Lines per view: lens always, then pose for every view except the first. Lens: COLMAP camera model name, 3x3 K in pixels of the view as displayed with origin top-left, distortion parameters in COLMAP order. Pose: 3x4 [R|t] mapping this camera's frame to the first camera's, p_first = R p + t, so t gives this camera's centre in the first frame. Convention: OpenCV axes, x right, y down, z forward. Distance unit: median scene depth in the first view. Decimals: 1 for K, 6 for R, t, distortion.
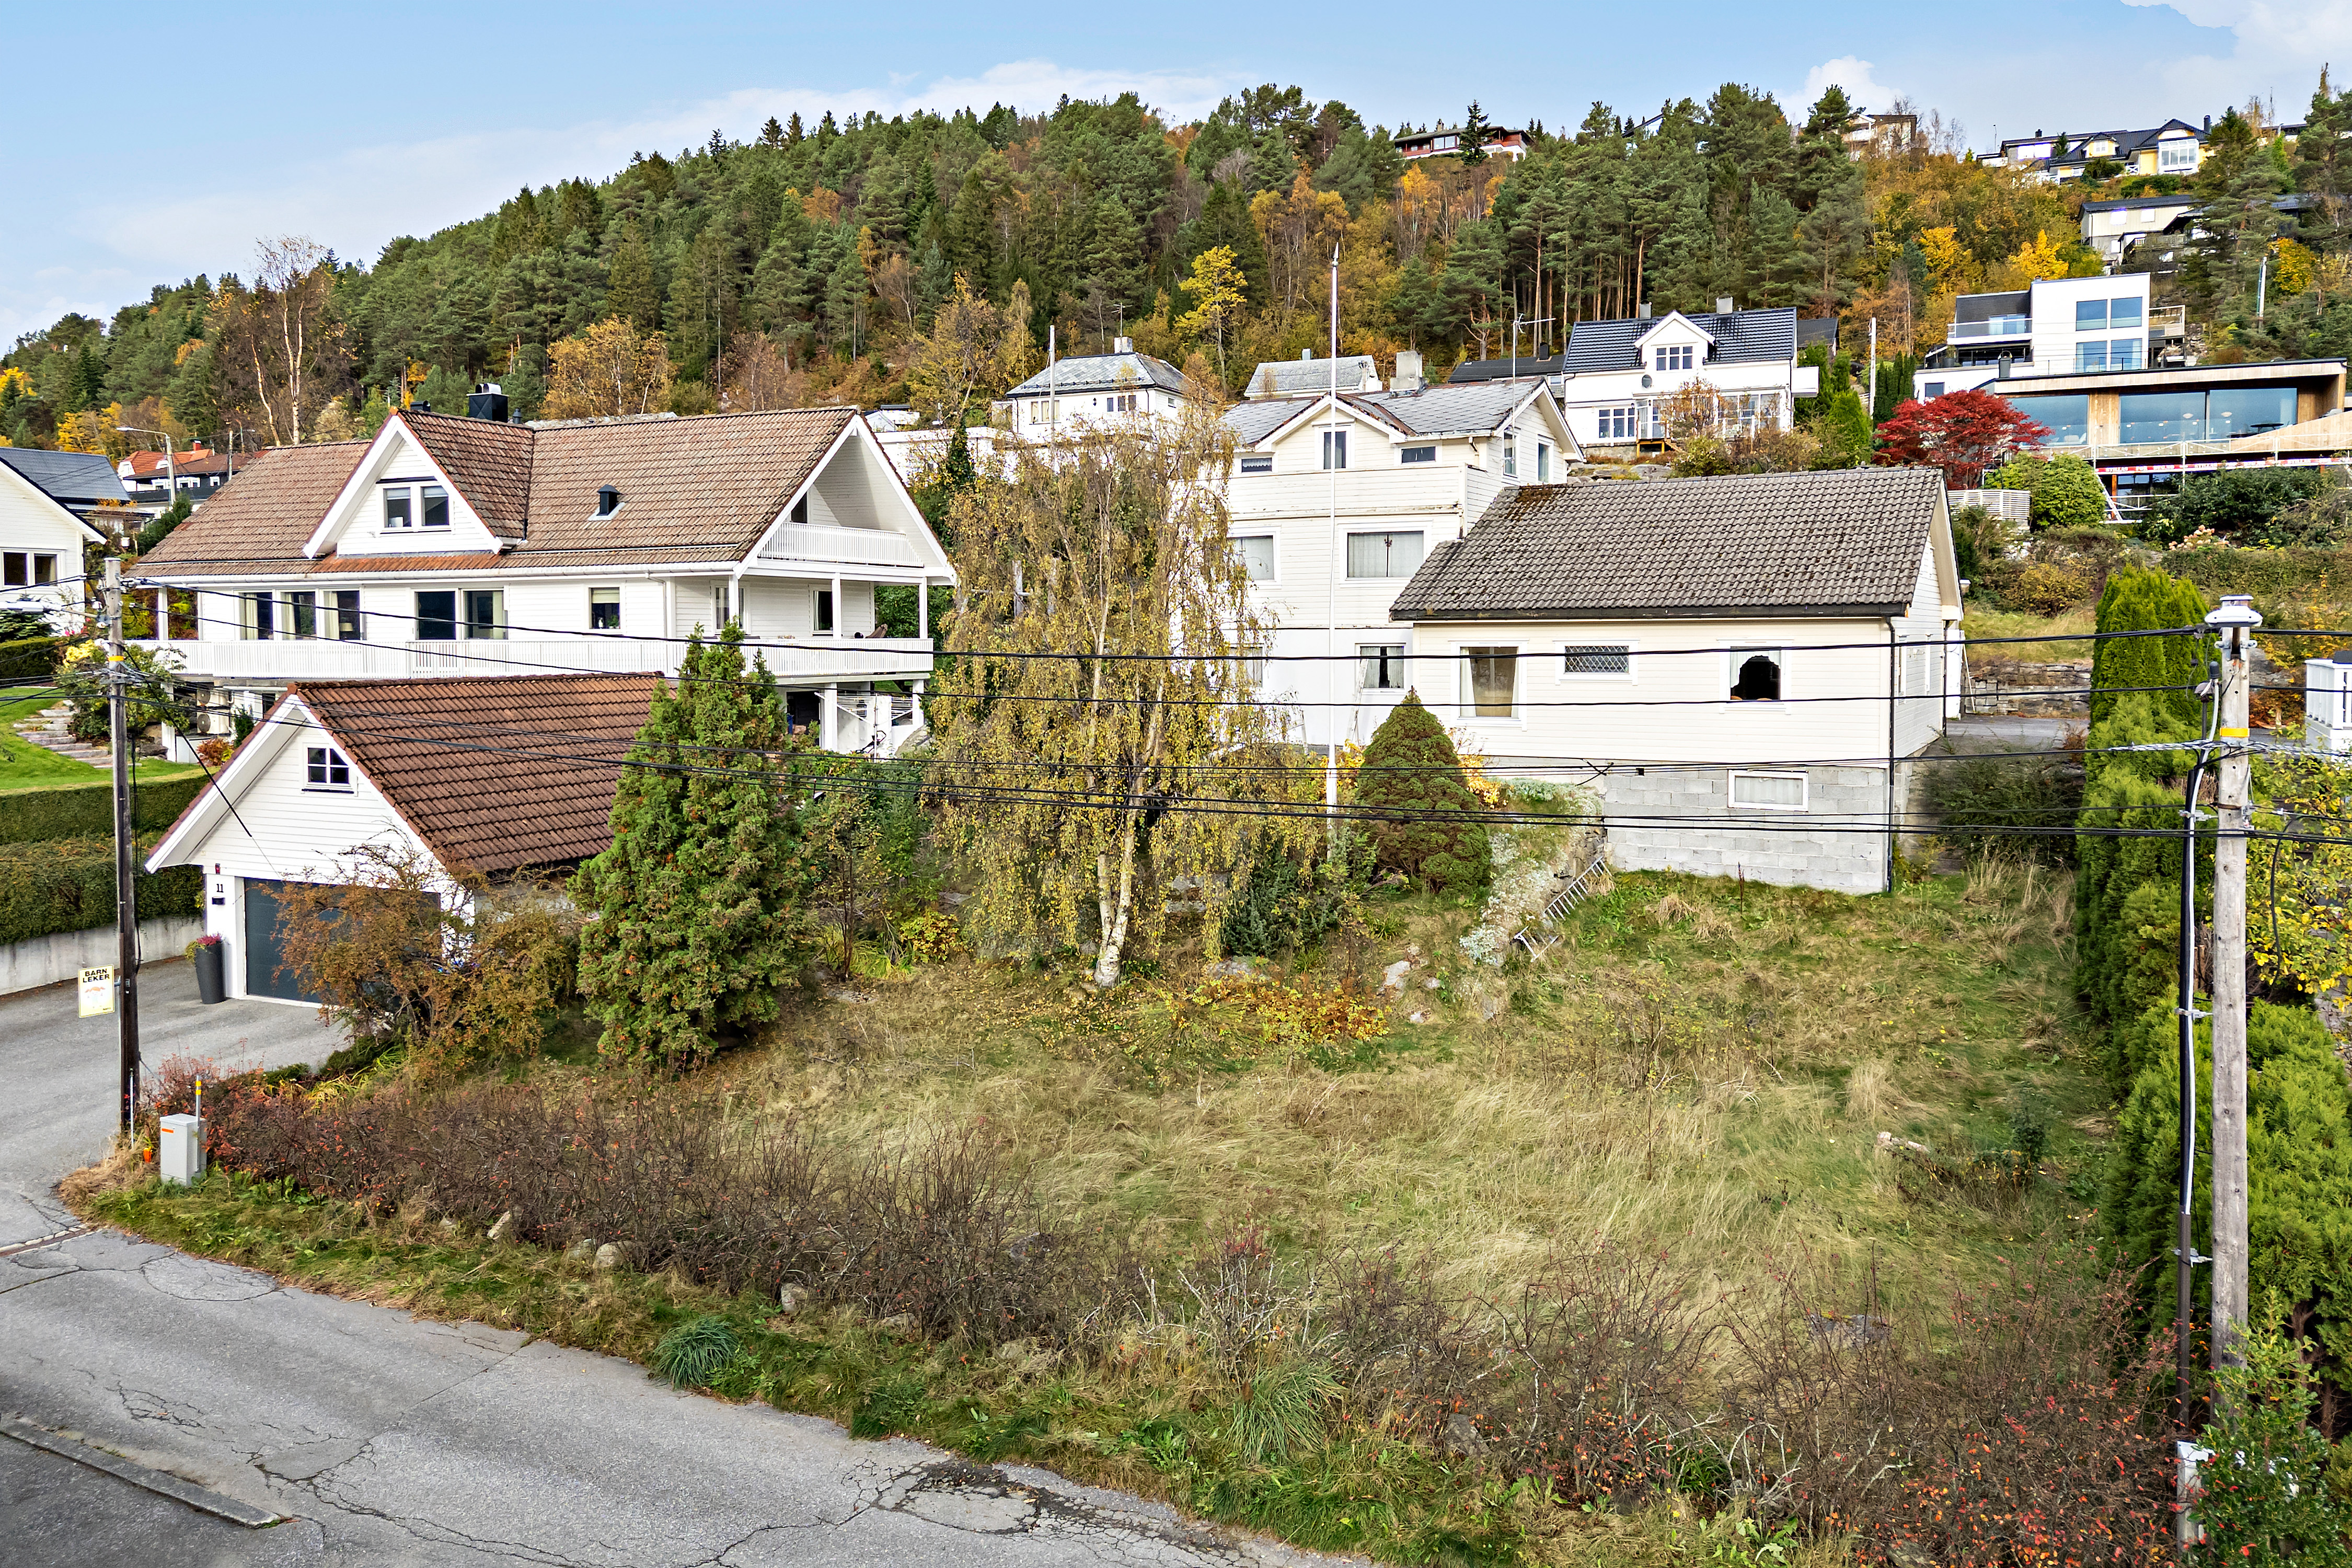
lens RADIAL K [[1722.4, 0, 1171.9], [0, 1722.4, 696.7], [0, 0, 1]] dist [0.099006, -0.122508]
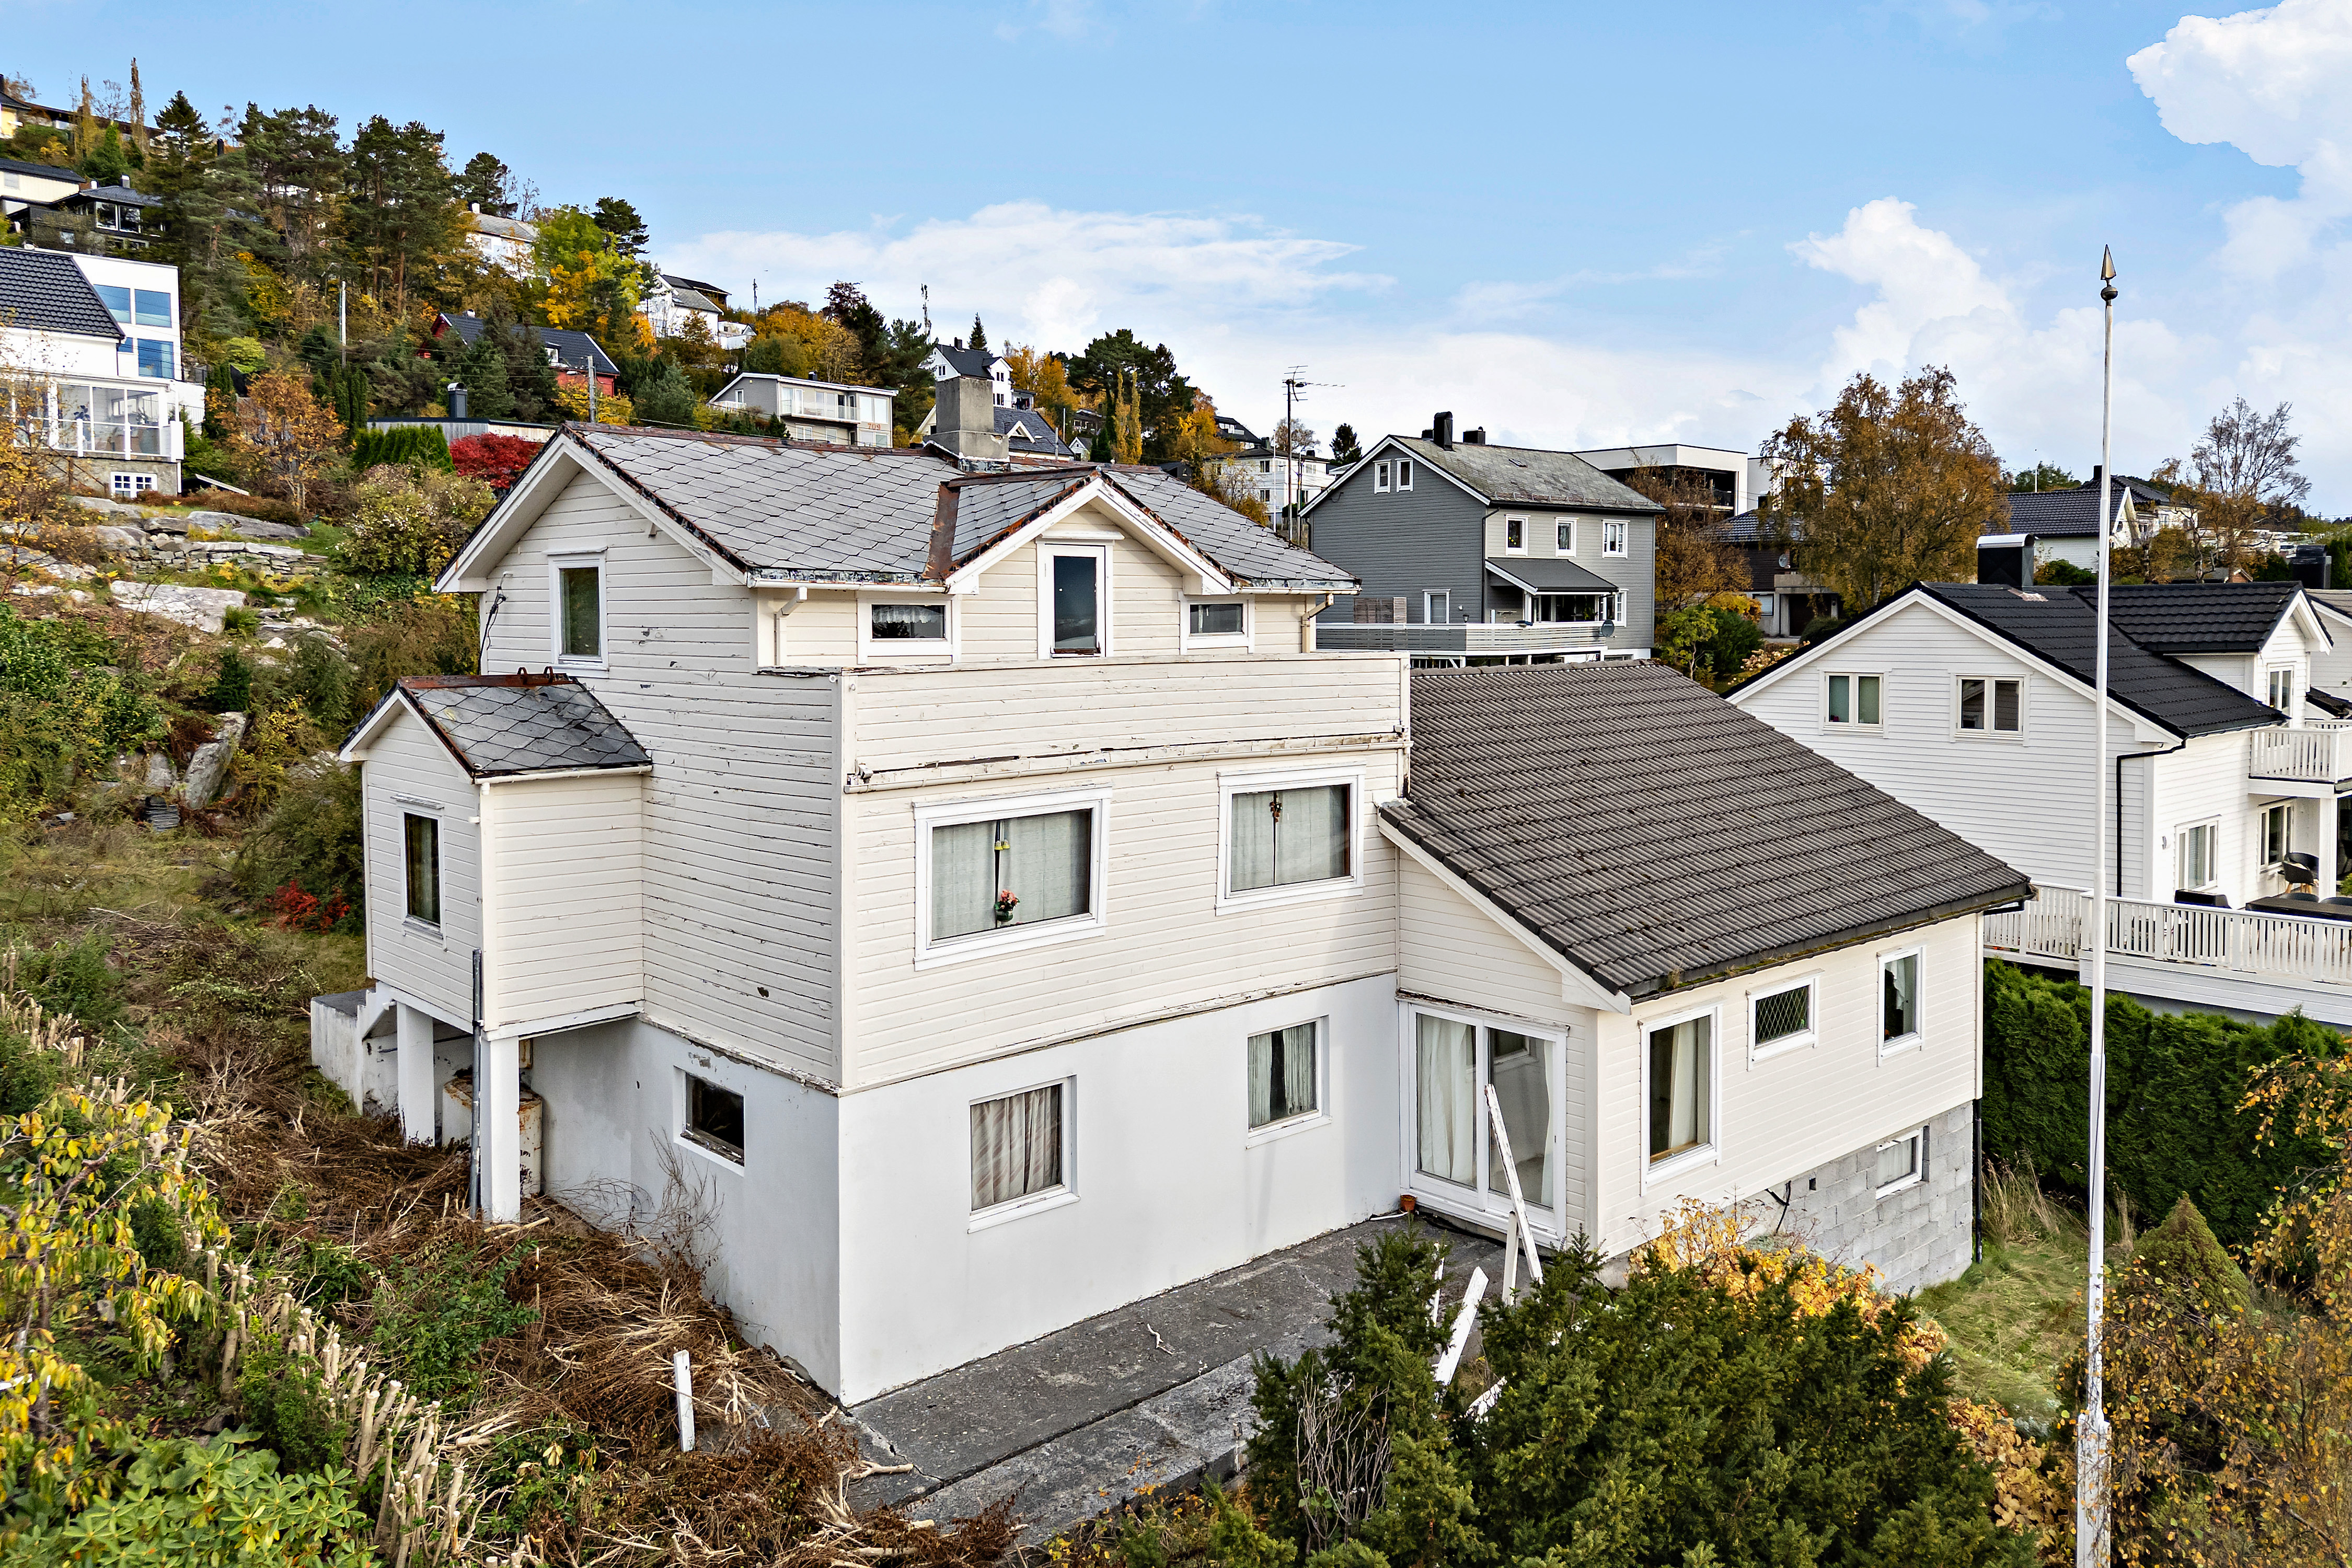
lens RADIAL K [[1722.4, 0, 1171.9], [0, 1722.4, 696.7], [0, 0, 1]] dist [0.099006, -0.122508]
pose [[0.323271, -0.042529, 0.945350, -0.150956], [0.036455, 0.998808, 0.032468, -0.062835], [-0.945604, 0.023967, 0.324436, 0.399806]]
